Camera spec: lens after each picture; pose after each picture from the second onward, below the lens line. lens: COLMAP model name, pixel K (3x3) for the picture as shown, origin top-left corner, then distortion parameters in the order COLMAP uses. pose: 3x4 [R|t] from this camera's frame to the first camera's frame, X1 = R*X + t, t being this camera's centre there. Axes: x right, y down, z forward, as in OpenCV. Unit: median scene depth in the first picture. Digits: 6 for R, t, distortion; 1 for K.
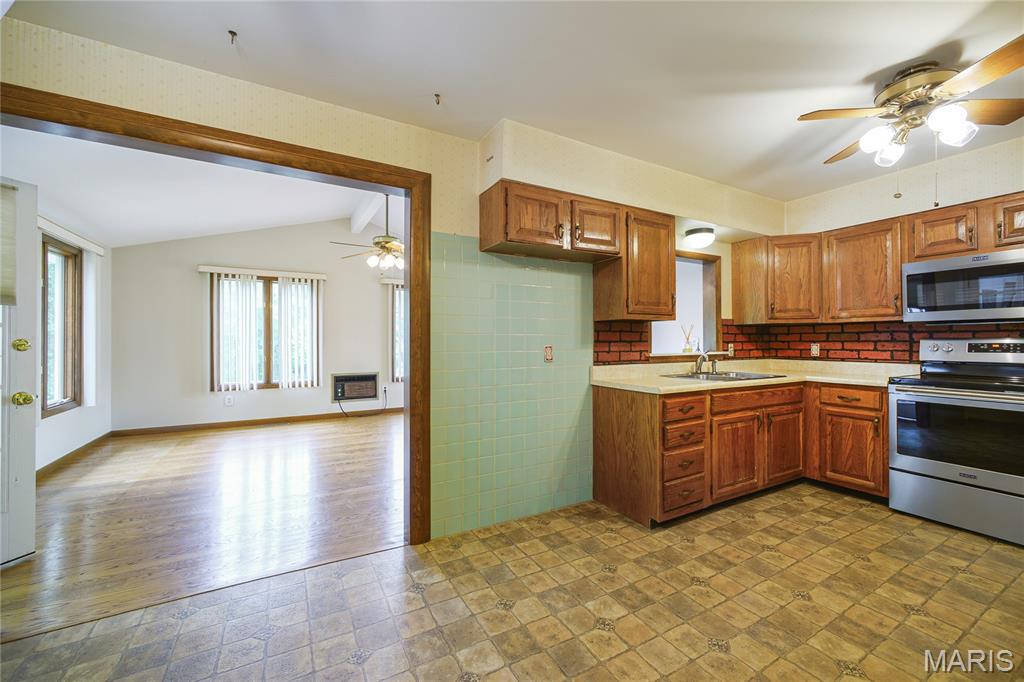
lens RADIAL K [[408.6, 0, 517.3], [0, 408.6, 339.1], [0, 0, 1]] dist [0.003917, -0.001564]
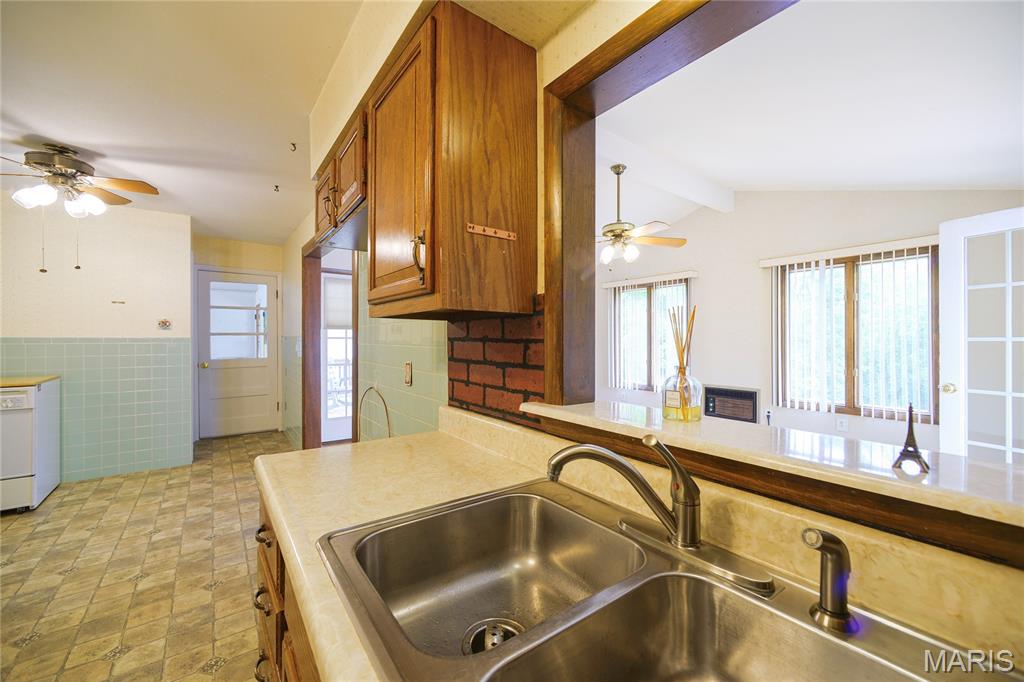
lens RADIAL K [[408.6, 0, 514.9], [0, 408.6, 339.1], [0, 0, 1]] dist [0.003917, -0.001564]
pose [[0.125022, 0.001645, -0.992153, 0.722431], [-0.002105, 0.999997, 0.001393, -0.021187], [0.992152, 0.001915, 0.125025, 1.017801]]
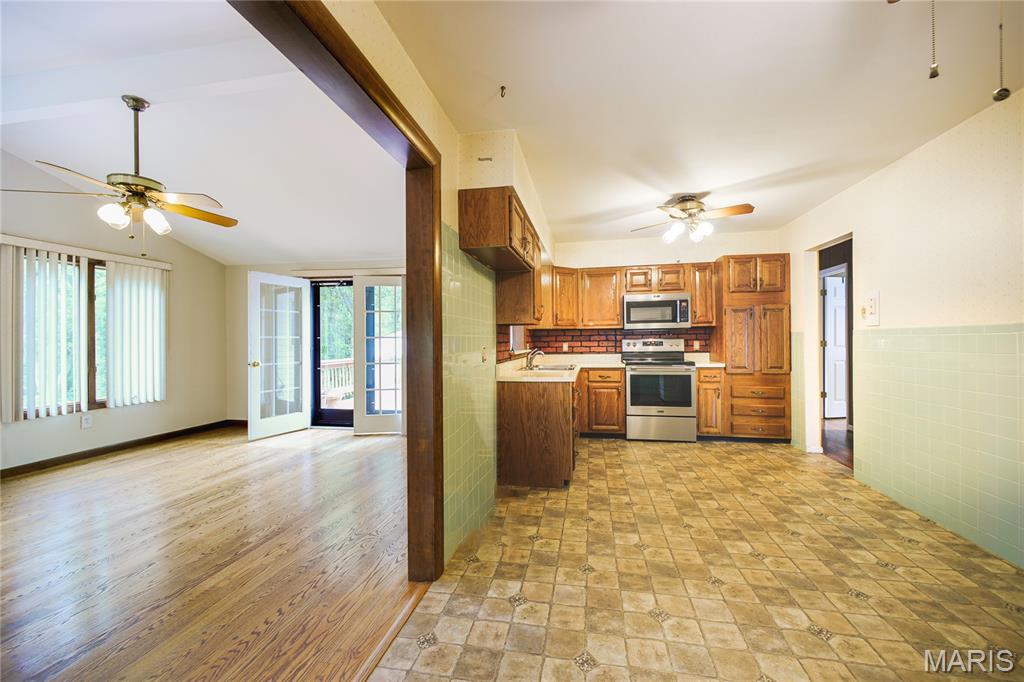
lens RADIAL K [[408.6, 0, 513.4], [0, 408.6, 339.5], [0, 0, 1]] dist [0.003917, -0.001564]
pose [[0.644104, -0.004094, 0.764927, -0.629905], [0.008472, 0.999963, -0.001782, 0.000699], [-0.764891, 0.007629, 0.644115, 0.248090]]
